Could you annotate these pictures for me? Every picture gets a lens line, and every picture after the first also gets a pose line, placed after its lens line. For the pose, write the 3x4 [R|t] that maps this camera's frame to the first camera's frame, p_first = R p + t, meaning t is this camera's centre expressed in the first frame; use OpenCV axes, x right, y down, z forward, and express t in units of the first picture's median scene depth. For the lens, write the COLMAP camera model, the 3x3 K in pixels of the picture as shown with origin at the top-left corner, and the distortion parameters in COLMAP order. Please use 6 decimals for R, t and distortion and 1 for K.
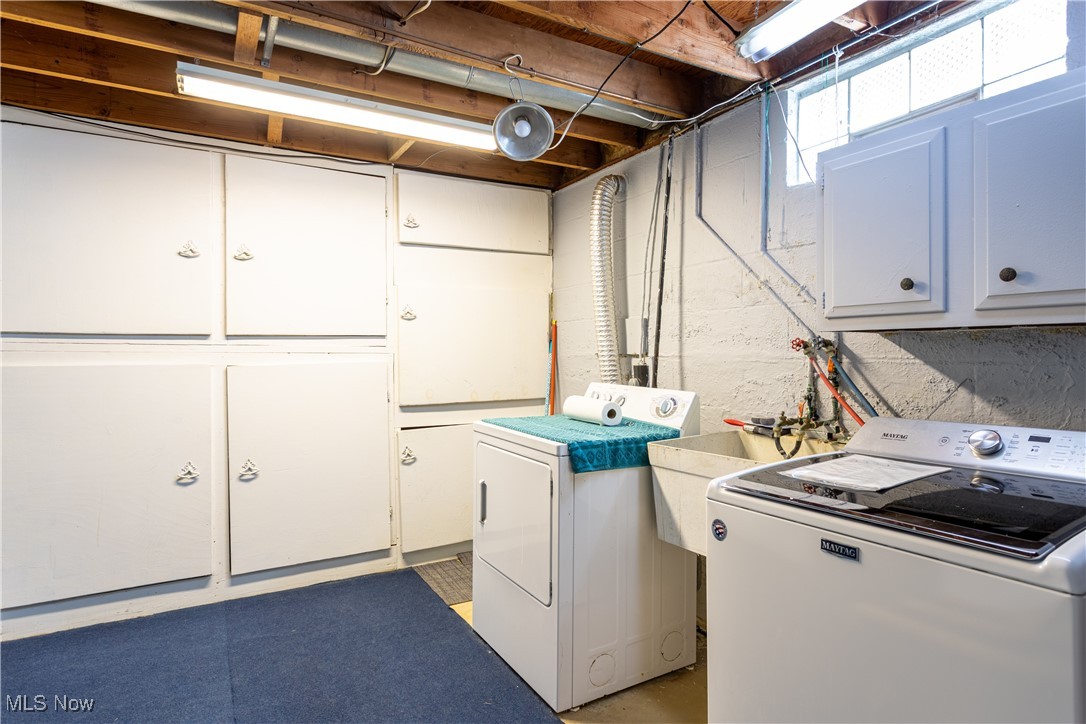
lens RADIAL K [[607.7, 0, 543.0], [0, 607.7, 362.0], [0, 0, 1]] dist [0.050541, 0.000196]
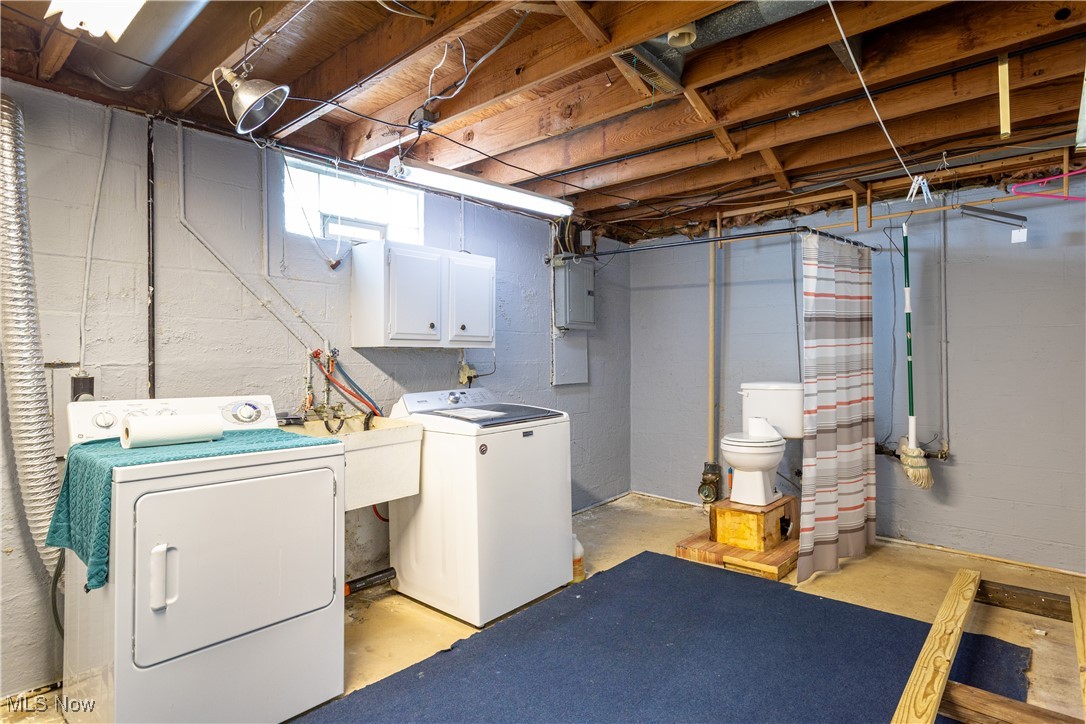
lens RADIAL K [[575.2, 0, 543.0], [0, 575.2, 362.0], [0, 0, 1]] dist [0.000200, 0.000156]
pose [[-0.327950, 0.007514, 0.944665, -1.148687], [0.026650, 0.999644, 0.001300, 0.002485], [-0.944319, 0.025602, -0.328033, 1.091472]]
